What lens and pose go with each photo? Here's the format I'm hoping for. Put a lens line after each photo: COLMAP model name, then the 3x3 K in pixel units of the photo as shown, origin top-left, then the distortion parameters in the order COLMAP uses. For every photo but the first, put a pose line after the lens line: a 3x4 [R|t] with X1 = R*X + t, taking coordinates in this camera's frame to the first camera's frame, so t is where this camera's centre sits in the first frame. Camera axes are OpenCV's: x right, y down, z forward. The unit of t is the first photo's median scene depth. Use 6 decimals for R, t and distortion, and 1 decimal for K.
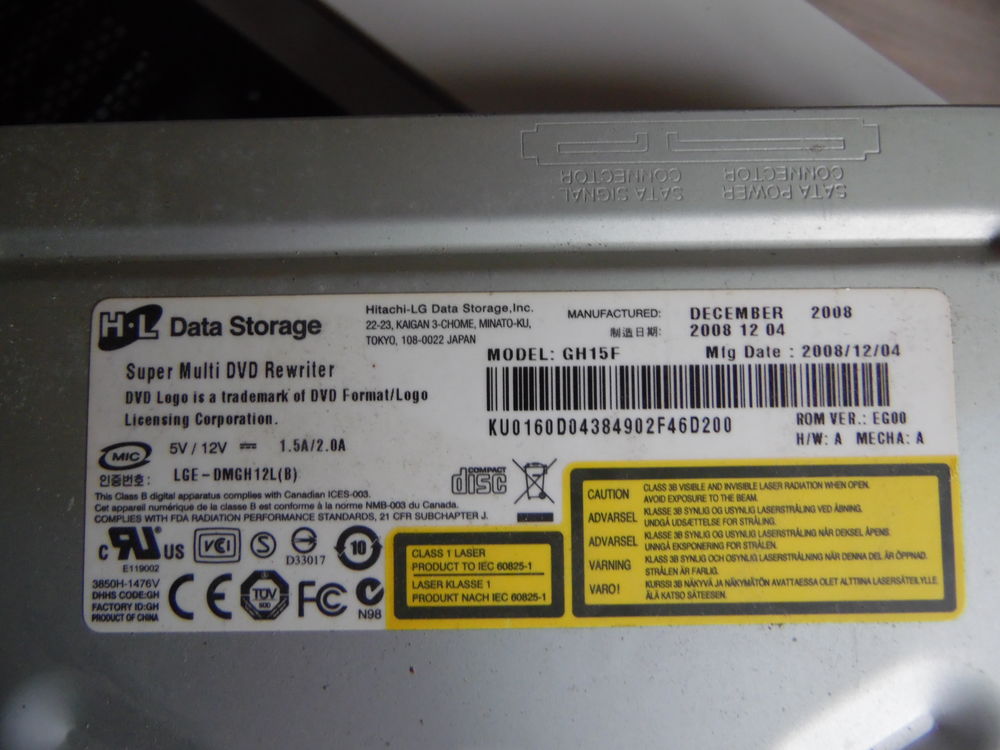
lens RADIAL K [[743.8, 0, 504.0], [0, 743.8, 374.9], [0, 0, 1]] dist [0.004646, 0.013837]
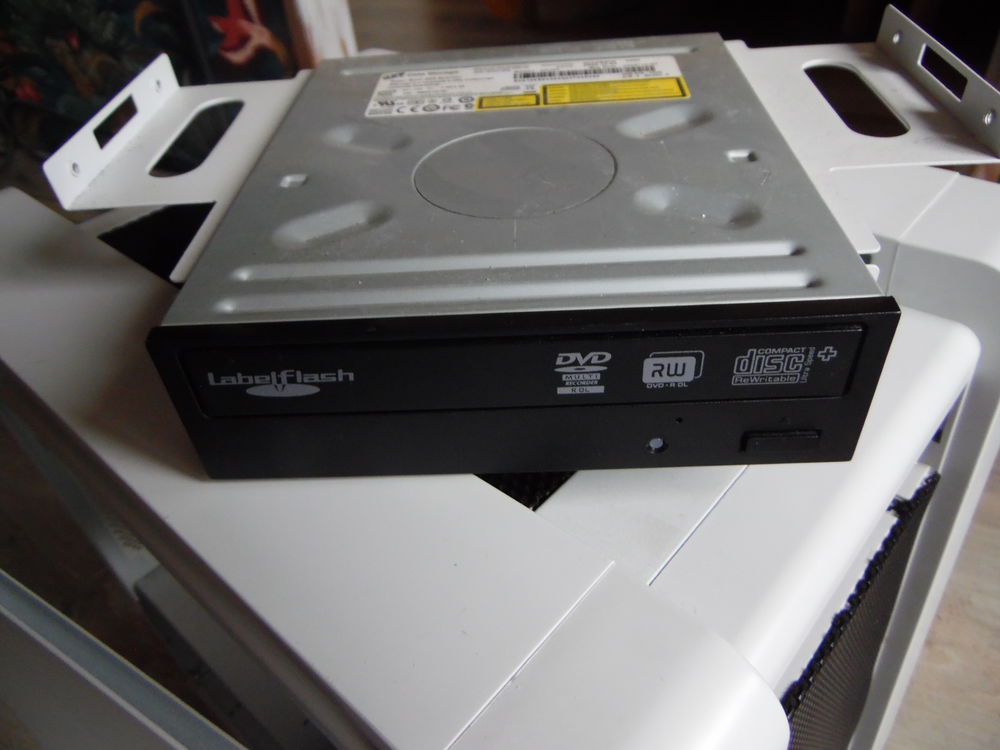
lens RADIAL K [[743.8, 0, 498.8], [0, 743.8, 375.1], [0, 0, 1]] dist [0.004646, 0.013837]
pose [[0.997482, -0.015931, -0.069113, 0.100549], [-0.038222, 0.700101, -0.713020, 2.912987], [0.059746, 0.713866, 0.697729, -0.194546]]
